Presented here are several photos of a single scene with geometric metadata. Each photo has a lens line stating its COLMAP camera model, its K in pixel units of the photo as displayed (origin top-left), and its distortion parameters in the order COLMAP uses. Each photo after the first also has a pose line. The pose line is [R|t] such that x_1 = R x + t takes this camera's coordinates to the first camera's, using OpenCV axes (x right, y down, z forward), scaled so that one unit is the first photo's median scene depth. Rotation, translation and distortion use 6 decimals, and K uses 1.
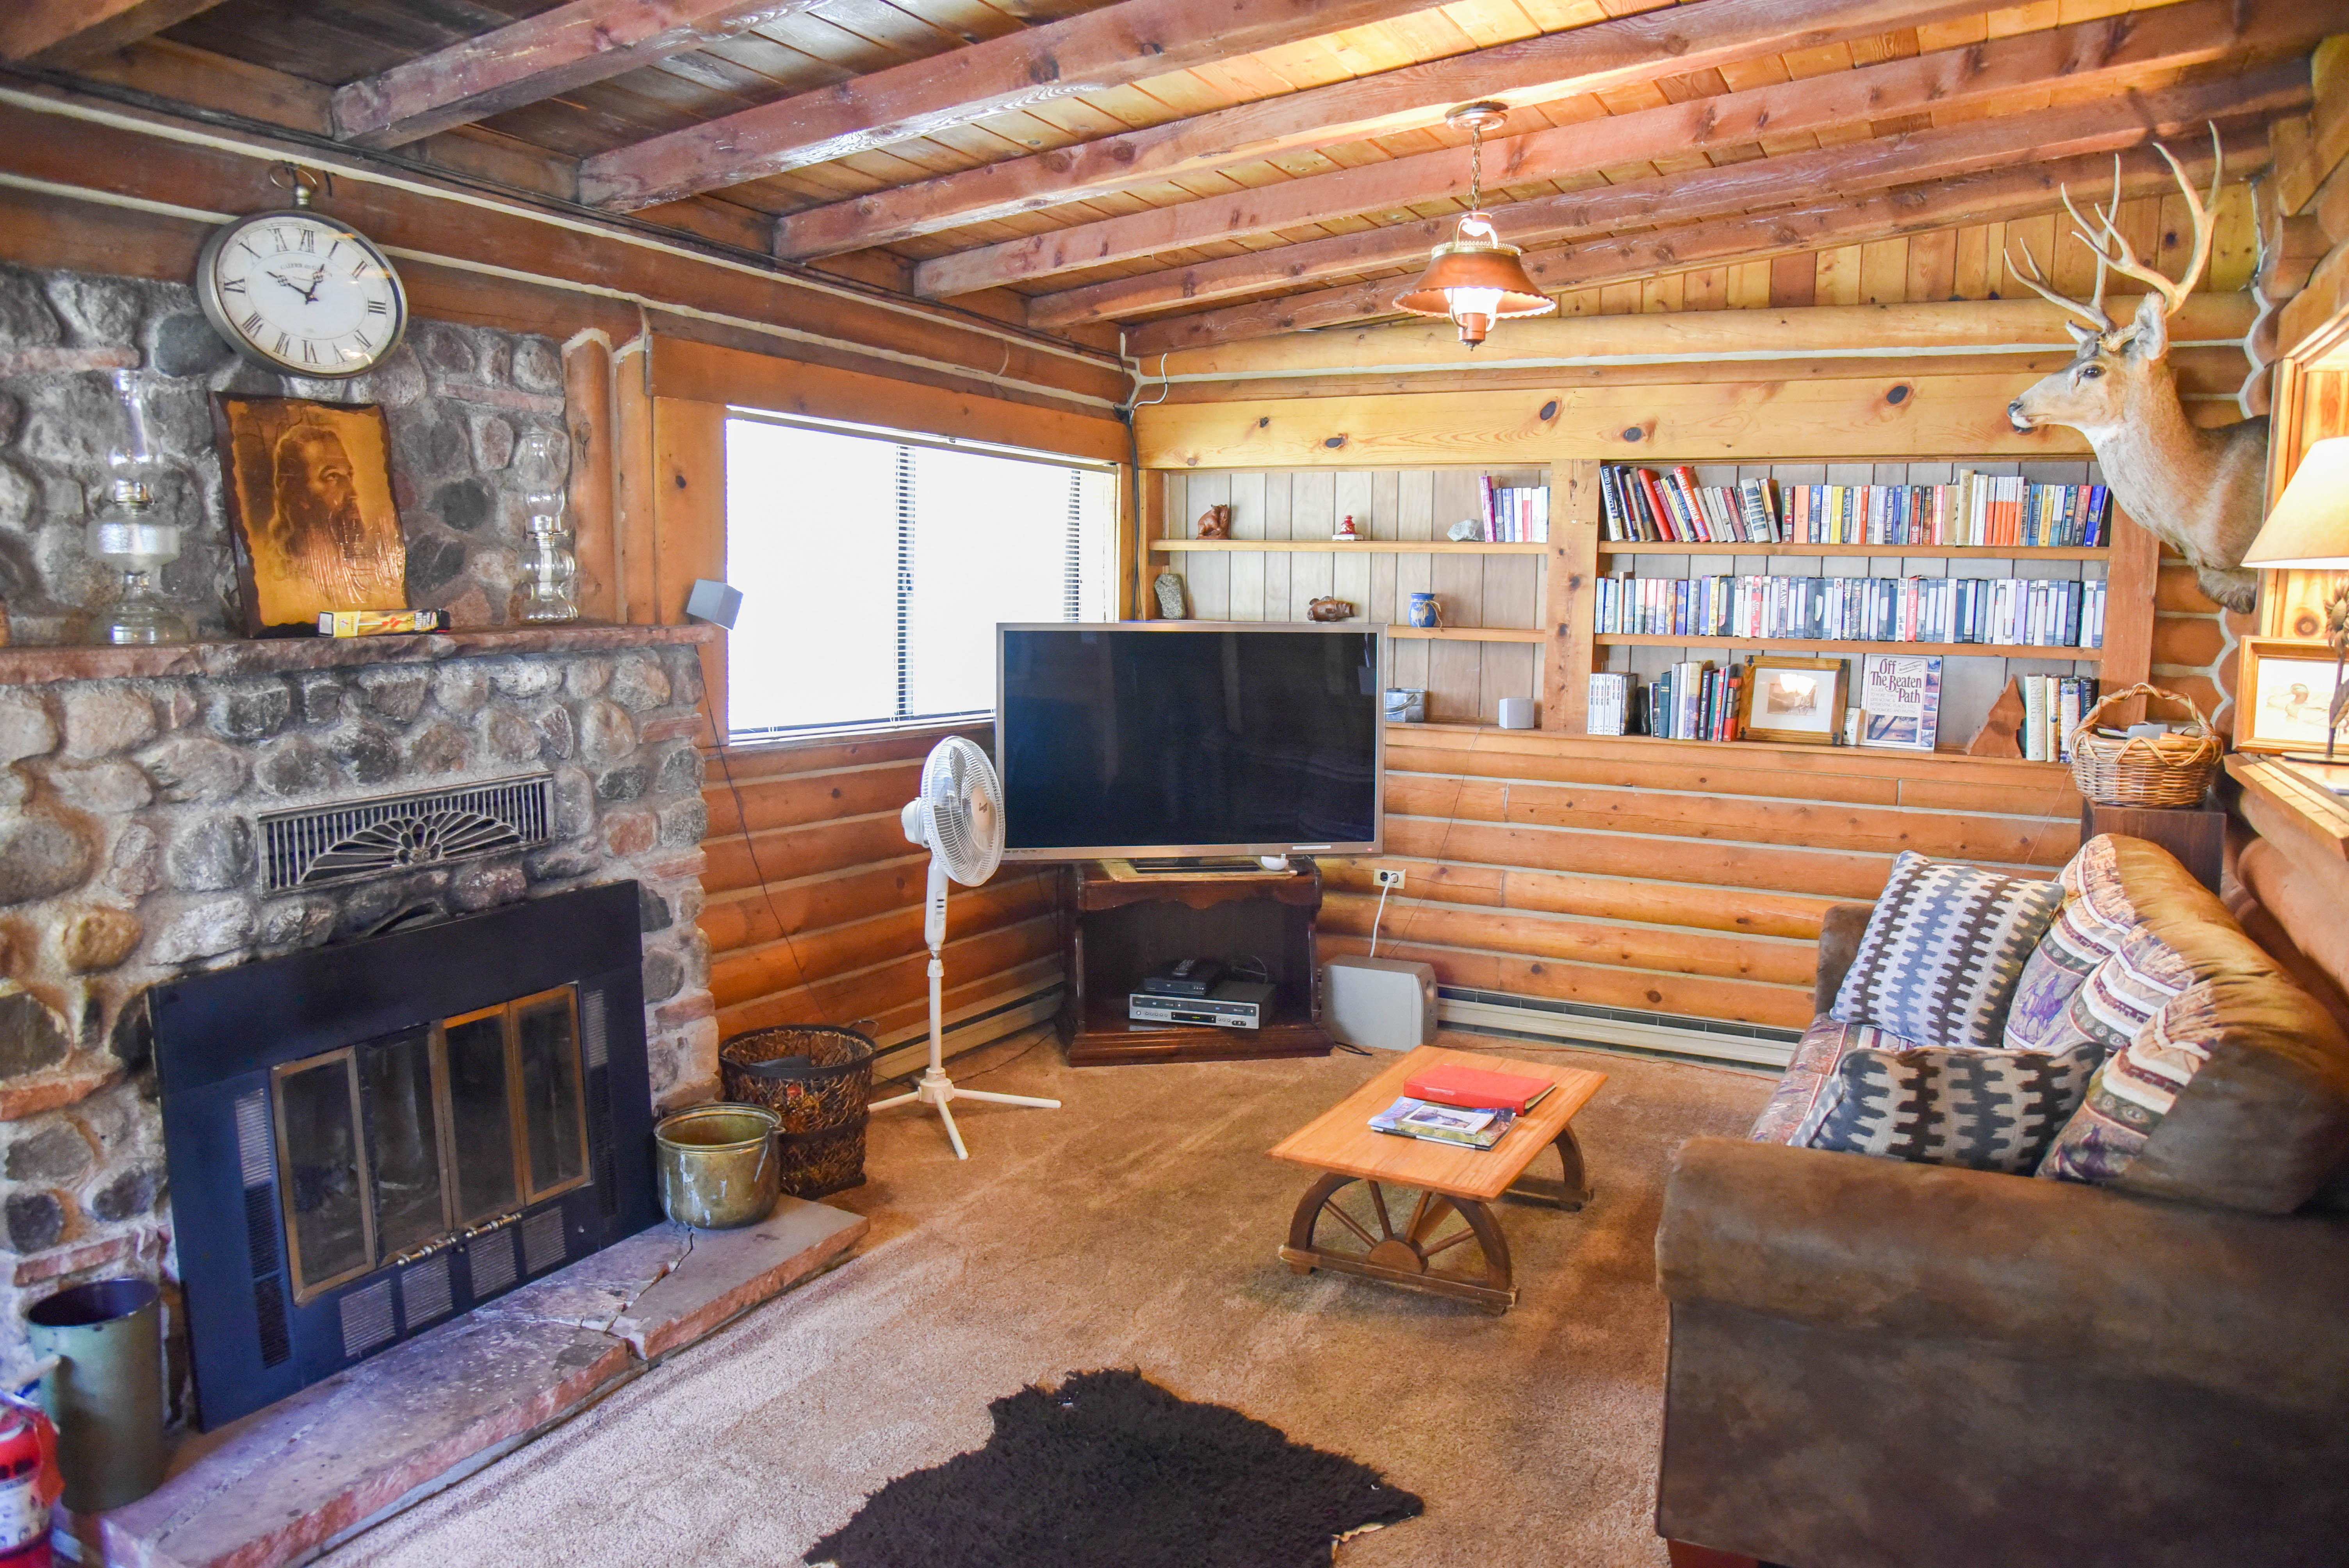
lens RADIAL K [[1606.6, 0, 1169.6], [0, 1606.6, 788.0], [0, 0, 1]] dist [-0.123583, 0.075395]
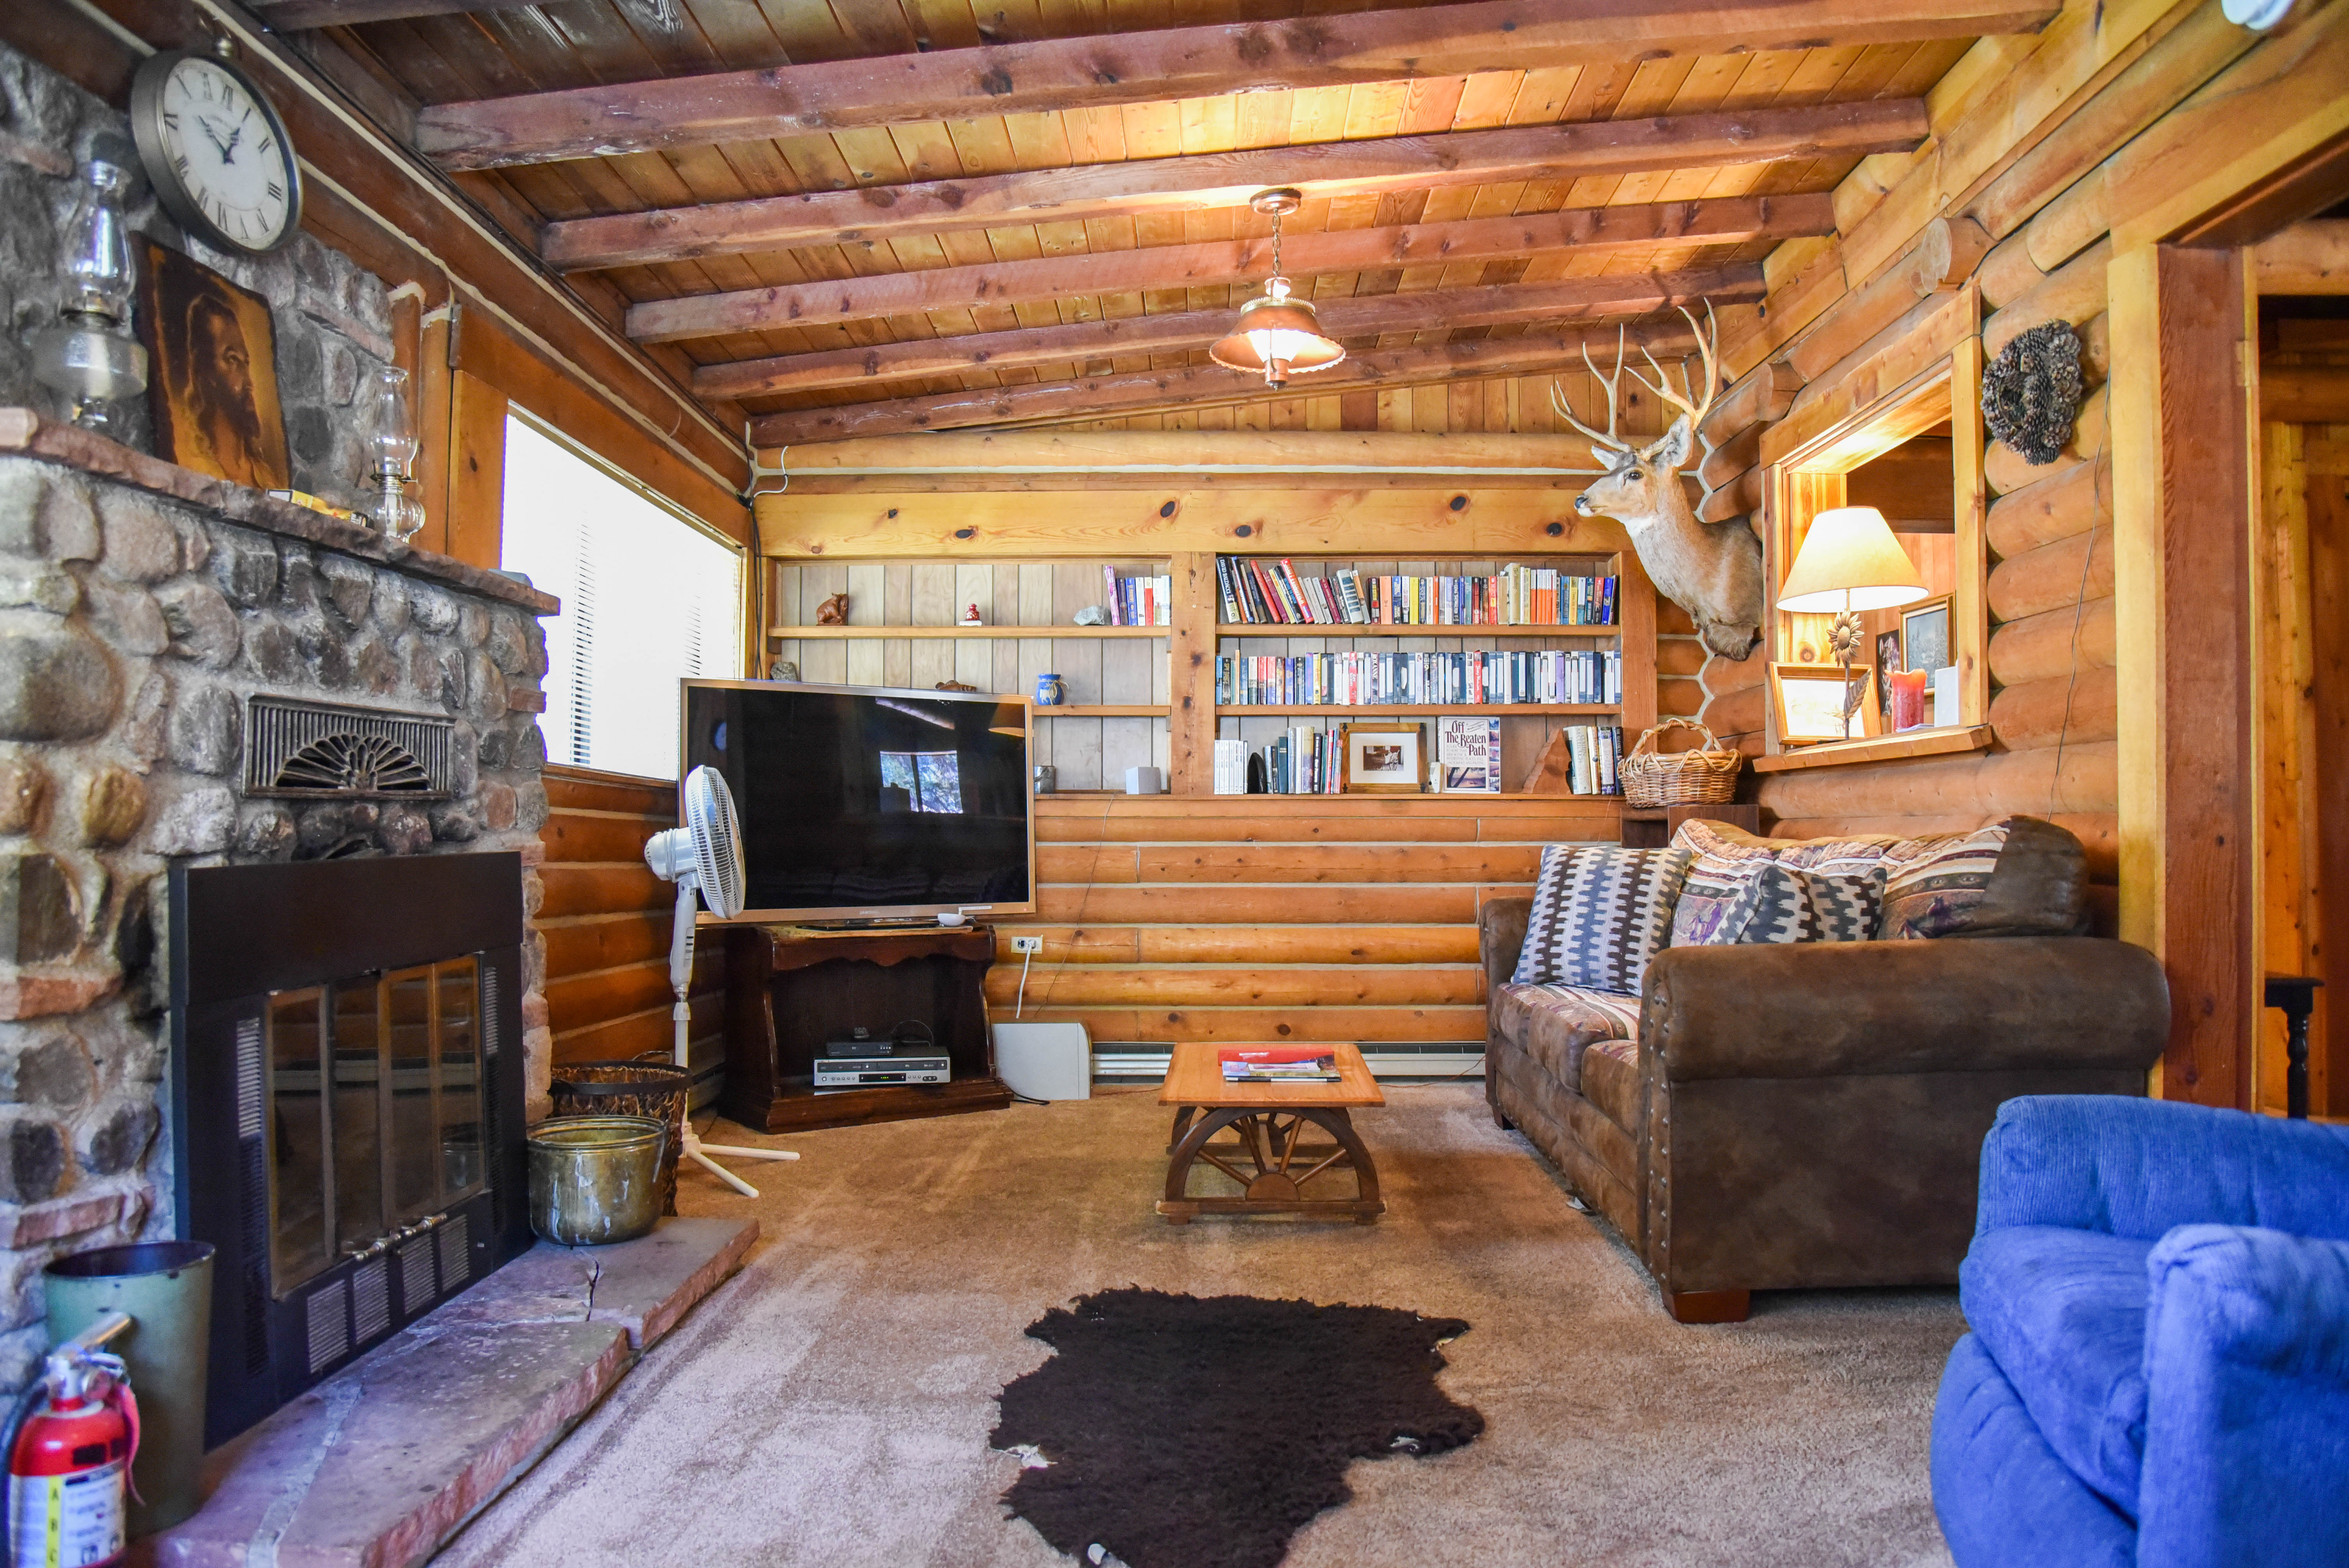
lens RADIAL K [[1606.6, 0, 1169.6], [0, 1606.6, 788.0], [0, 0, 1]] dist [-0.123583, 0.075395]
pose [[0.893503, 0.000919, 0.449055, -0.398585], [0.067230, 0.988453, -0.135794, 0.165623], [-0.443995, 0.151522, 0.883125, 0.034282]]
